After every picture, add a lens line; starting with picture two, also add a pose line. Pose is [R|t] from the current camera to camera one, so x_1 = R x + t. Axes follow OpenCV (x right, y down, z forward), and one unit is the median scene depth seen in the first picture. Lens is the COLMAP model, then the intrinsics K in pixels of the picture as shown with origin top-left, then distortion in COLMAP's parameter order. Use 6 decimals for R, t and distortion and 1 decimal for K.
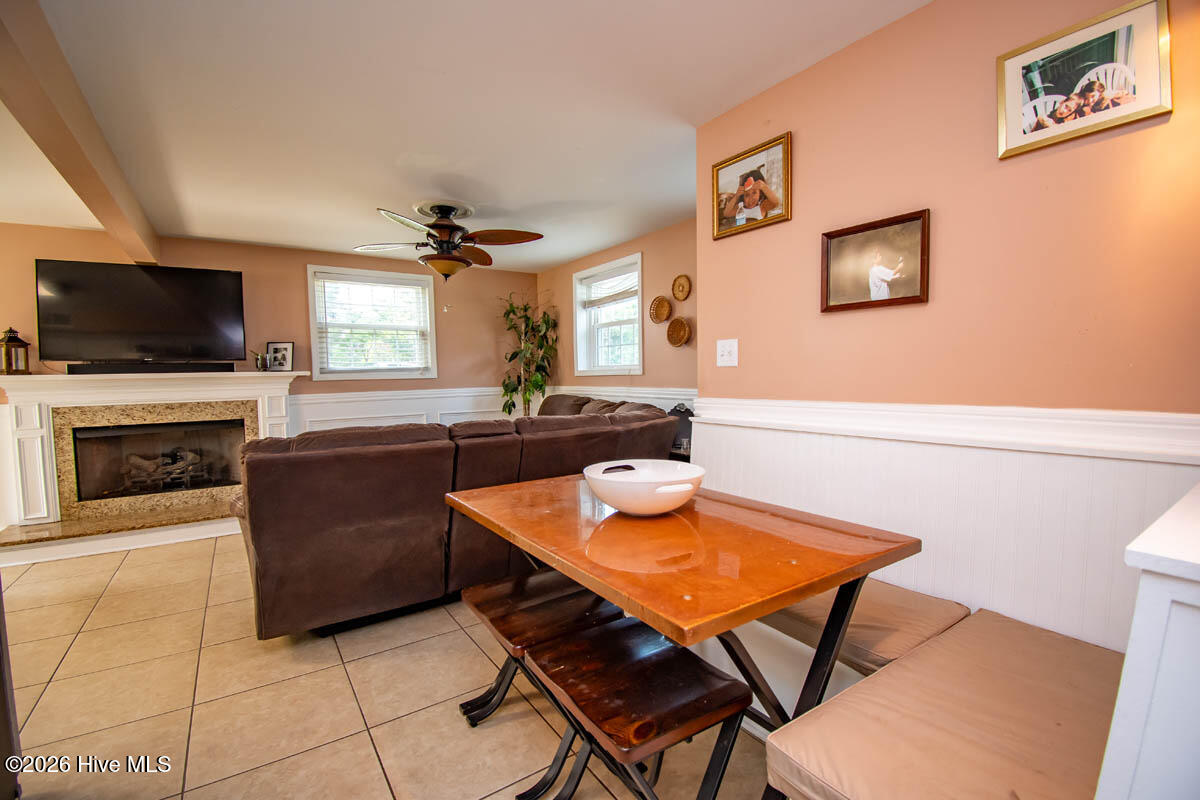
lens RADIAL K [[527.1, 0, 600.0], [0, 527.1, 400.0], [0, 0, 1]] dist [-0.033137, -0.000133]
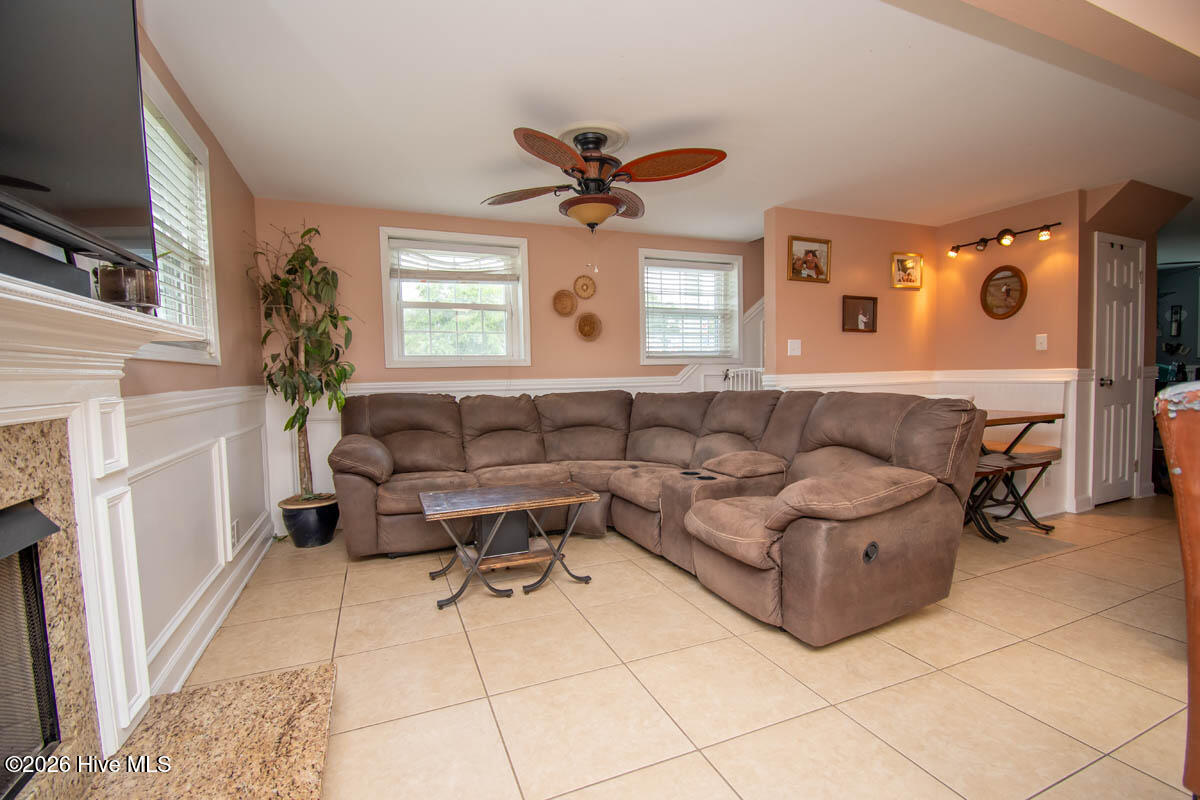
lens RADIAL K [[534.9, 0, 600.0], [0, 534.9, 400.0], [0, 0, 1]] dist [-0.000114, -0.000106]
pose [[0.193462, -0.034667, 0.980495, -1.699895], [0.066554, 0.997537, 0.022138, 0.002054], [-0.978848, 0.060973, 0.195293, 1.362110]]
